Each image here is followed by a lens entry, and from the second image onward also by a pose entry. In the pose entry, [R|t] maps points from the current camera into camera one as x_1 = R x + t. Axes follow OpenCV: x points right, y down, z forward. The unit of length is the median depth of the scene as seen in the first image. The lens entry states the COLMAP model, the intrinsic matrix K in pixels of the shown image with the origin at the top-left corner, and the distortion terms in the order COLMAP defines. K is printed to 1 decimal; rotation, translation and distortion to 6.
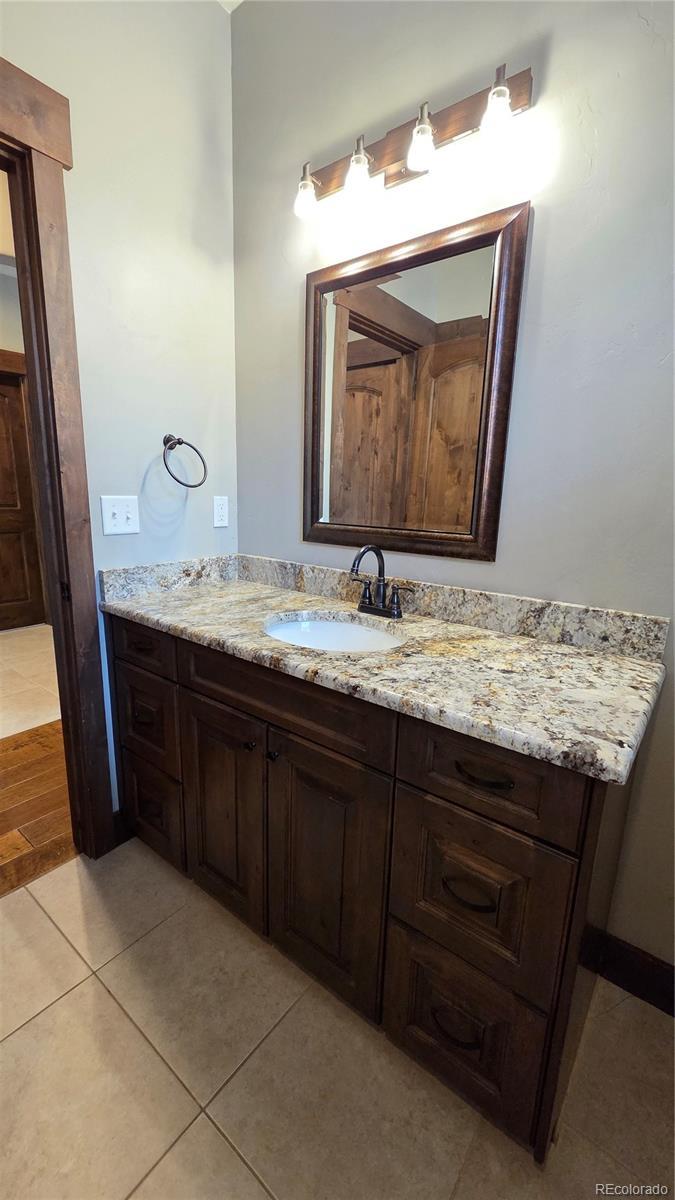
lens RADIAL K [[490.5, 0, 330.4], [0, 490.5, 597.8], [0, 0, 1]] dist [0.001957, 0.000022]
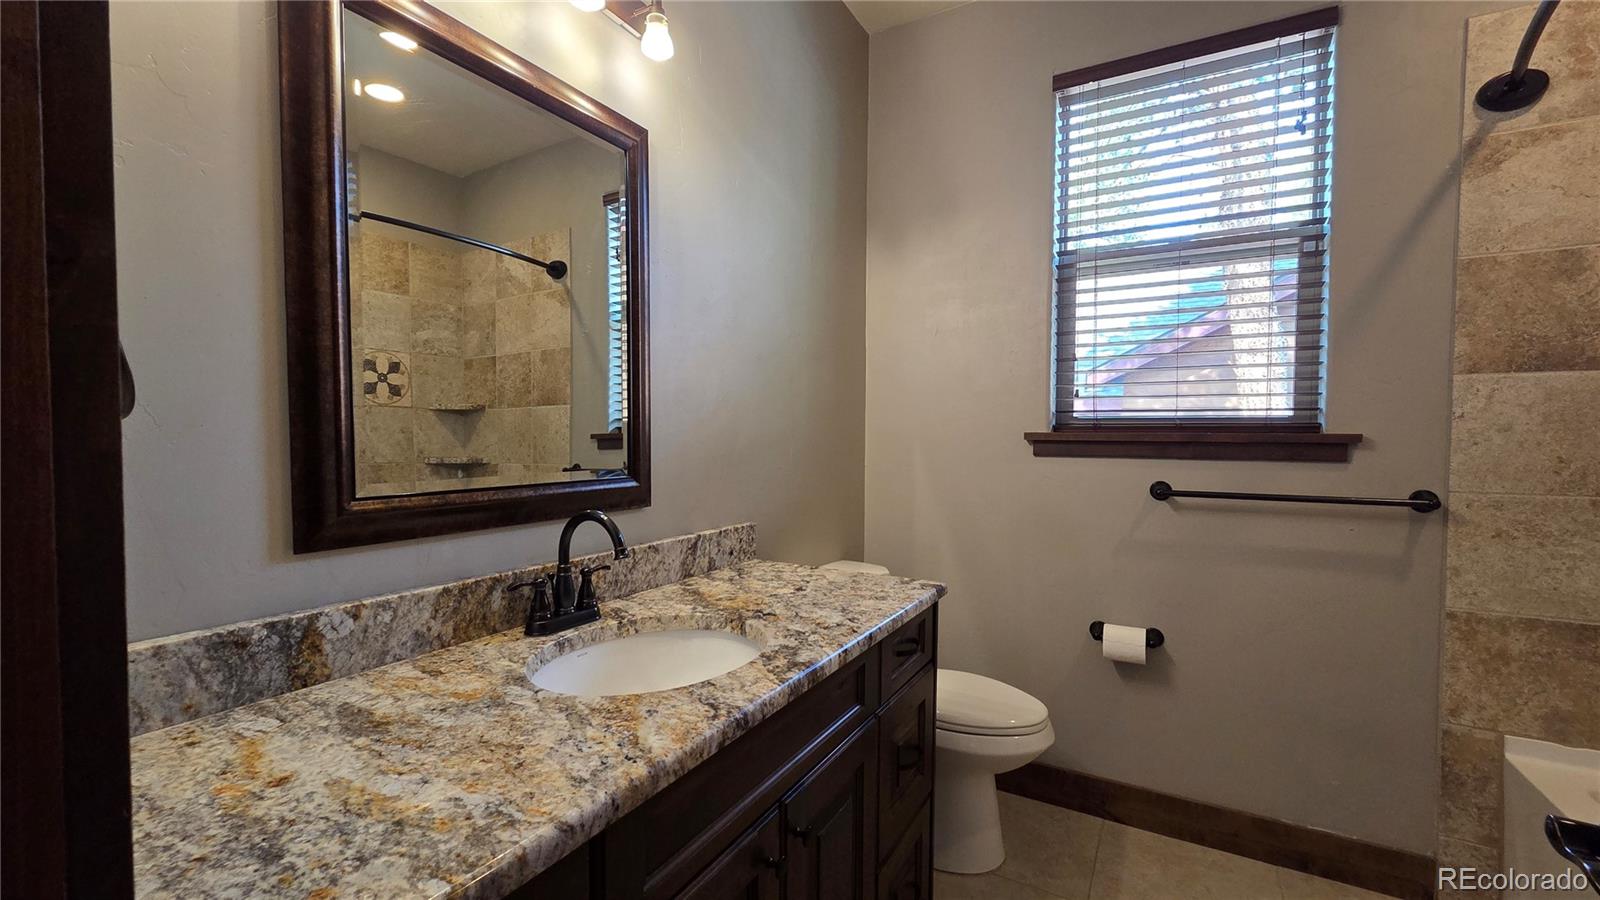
lens RADIAL K [[654.0, 0, 795.7], [0, 654.0, 456.9], [0, 0, 1]] dist [0.001957, 0.000022]
pose [[-0.138325, -0.058353, 0.988666, -0.877083], [0.209707, 0.973902, 0.086822, -0.218282], [-0.967930, 0.219340, -0.122478, 0.954227]]
